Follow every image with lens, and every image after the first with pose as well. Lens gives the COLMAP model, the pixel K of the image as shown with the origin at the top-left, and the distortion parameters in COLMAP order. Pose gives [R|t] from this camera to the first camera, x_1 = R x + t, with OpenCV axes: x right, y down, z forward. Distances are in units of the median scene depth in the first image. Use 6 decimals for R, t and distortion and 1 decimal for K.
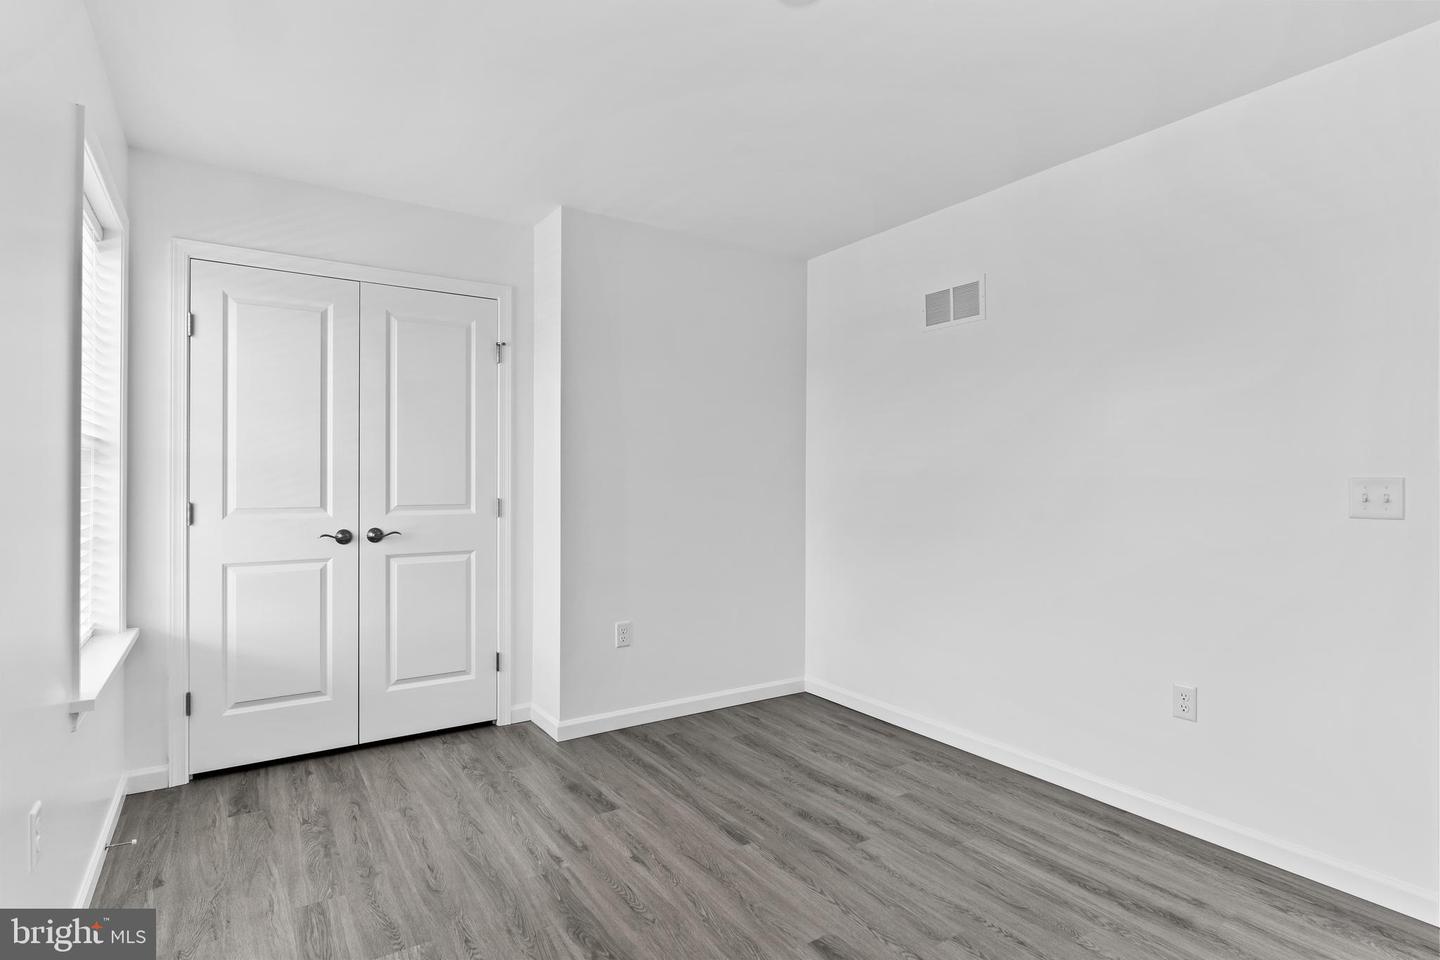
lens RADIAL K [[736.7, 0, 717.8], [0, 736.7, 479.7], [0, 0, 1]] dist [-0.006554, 0.003731]
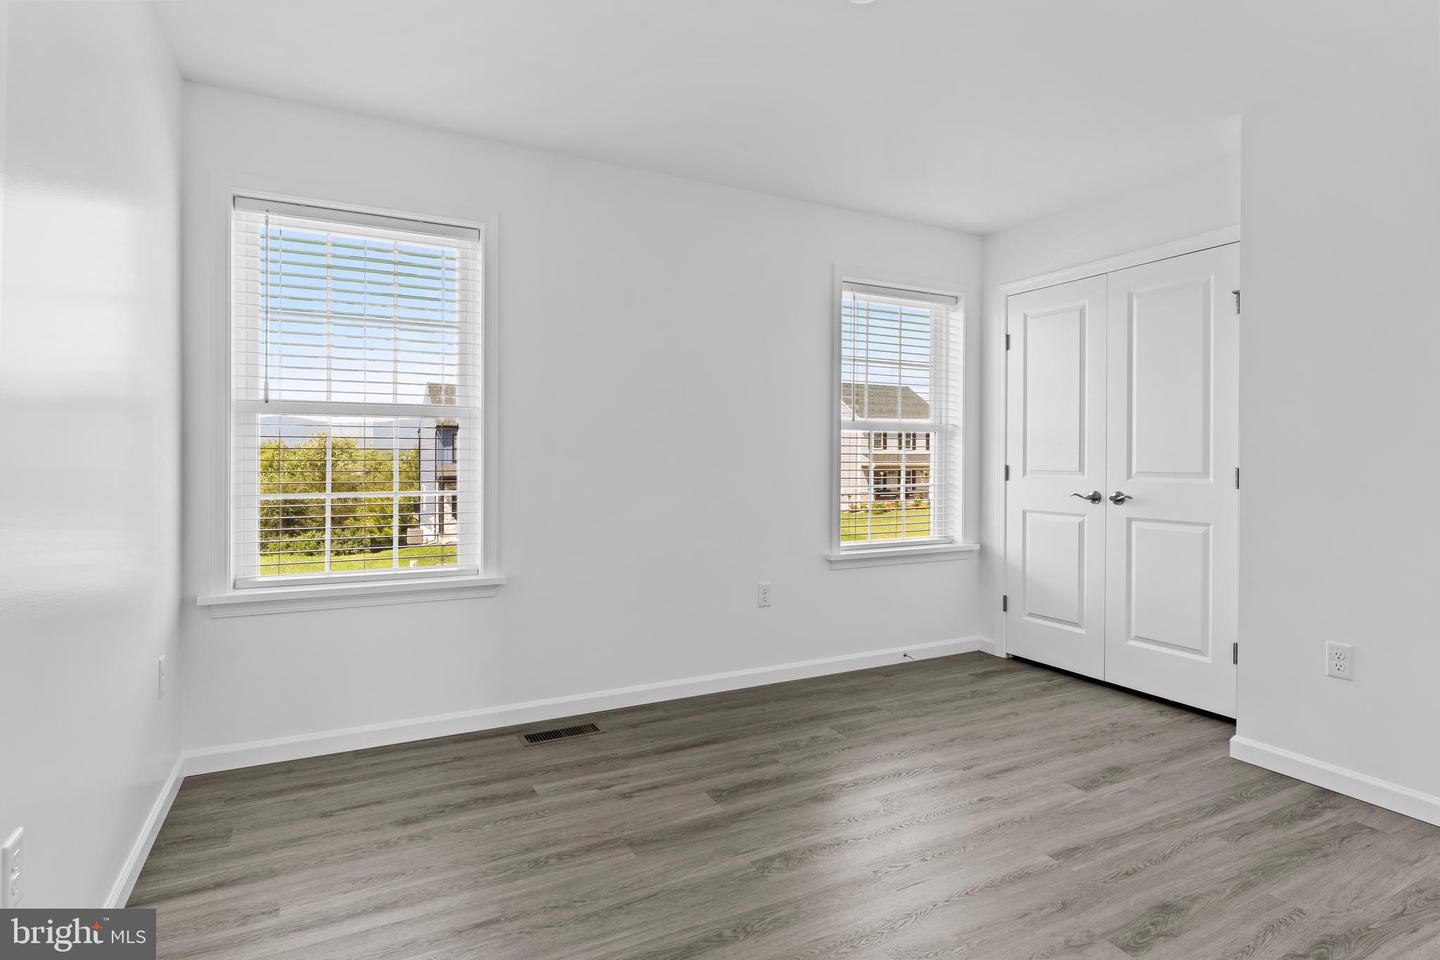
lens RADIAL K [[736.7, 0, 719.4], [0, 736.7, 466.6], [0, 0, 1]] dist [-0.006554, 0.003731]
pose [[-0.096186, 0.009883, -0.995314, 0.719283], [-0.010701, 0.999883, 0.010962, 0.023258], [0.995306, 0.011706, -0.096069, 0.531370]]
